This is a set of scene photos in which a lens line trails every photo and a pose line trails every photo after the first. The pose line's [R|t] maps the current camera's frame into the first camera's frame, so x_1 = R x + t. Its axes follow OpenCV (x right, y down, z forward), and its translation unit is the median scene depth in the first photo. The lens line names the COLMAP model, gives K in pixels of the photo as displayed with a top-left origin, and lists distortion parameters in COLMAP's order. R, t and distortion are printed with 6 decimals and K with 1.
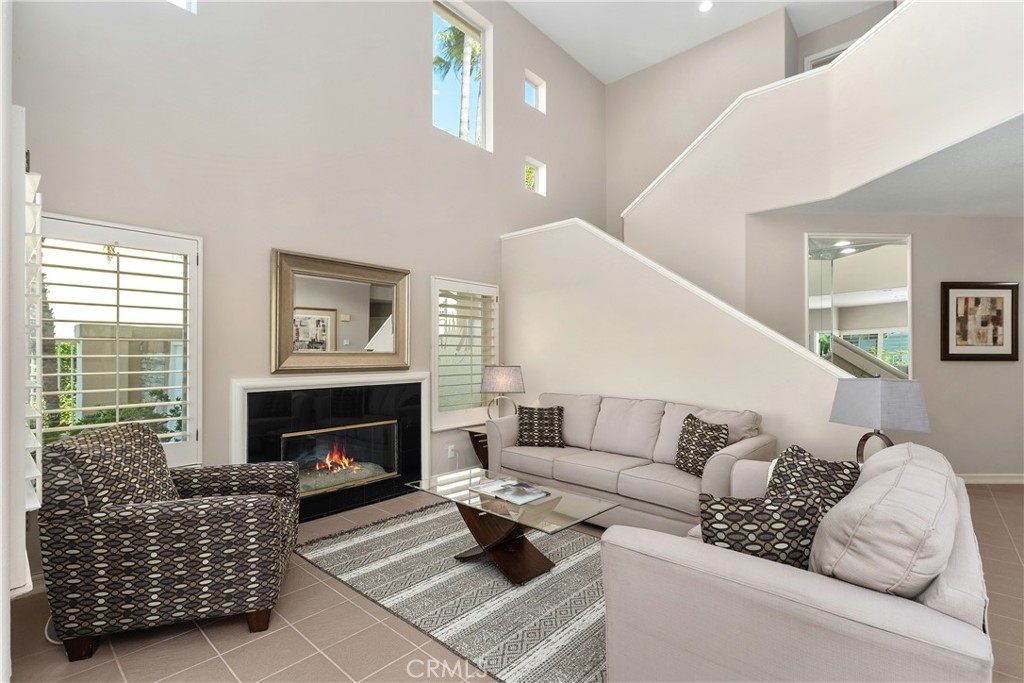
lens RADIAL K [[462.8, 0, 510.4], [0, 462.8, 342.4], [0, 0, 1]] dist [0.009100, -0.000106]
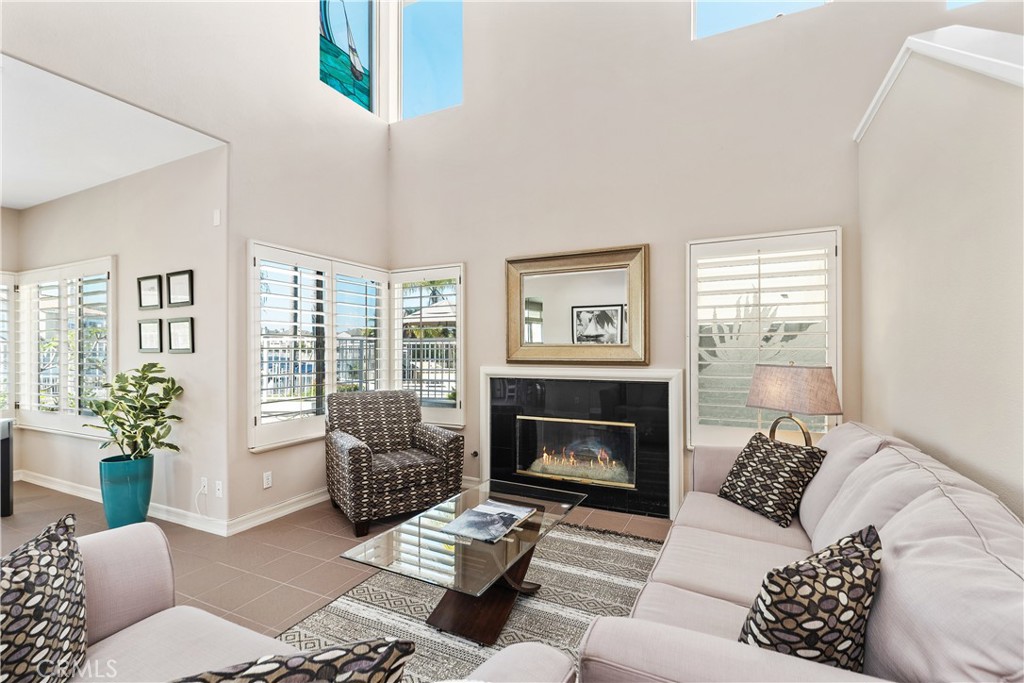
lens RADIAL K [[462.8, 0, 510.4], [0, 462.8, 342.4], [0, 0, 1]] dist [0.009100, -0.000106]
pose [[0.269859, -0.013433, -0.962806, 0.525256], [0.025710, 0.999647, -0.006741, 0.017659], [0.962557, -0.022935, 0.270109, 0.563256]]
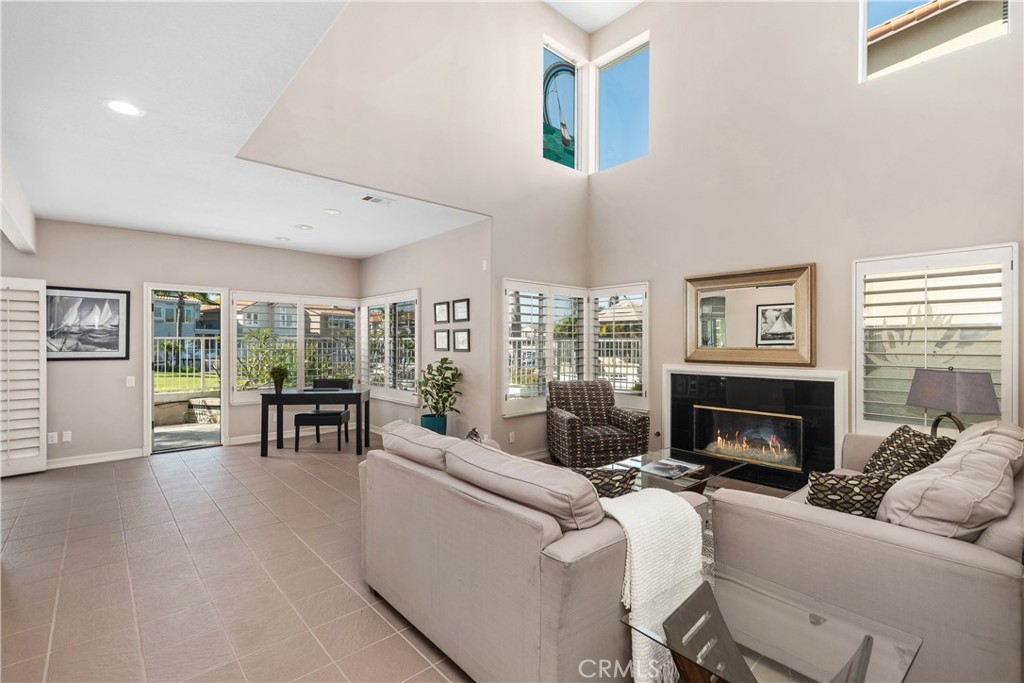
lens RADIAL K [[462.8, 0, 510.4], [0, 462.8, 342.4], [0, 0, 1]] dist [0.009100, -0.000106]
pose [[-0.104078, 0.002118, -0.994567, 0.830431], [0.022797, 0.999740, -0.000257, -0.006031], [0.994308, -0.022700, -0.104099, 0.493192]]
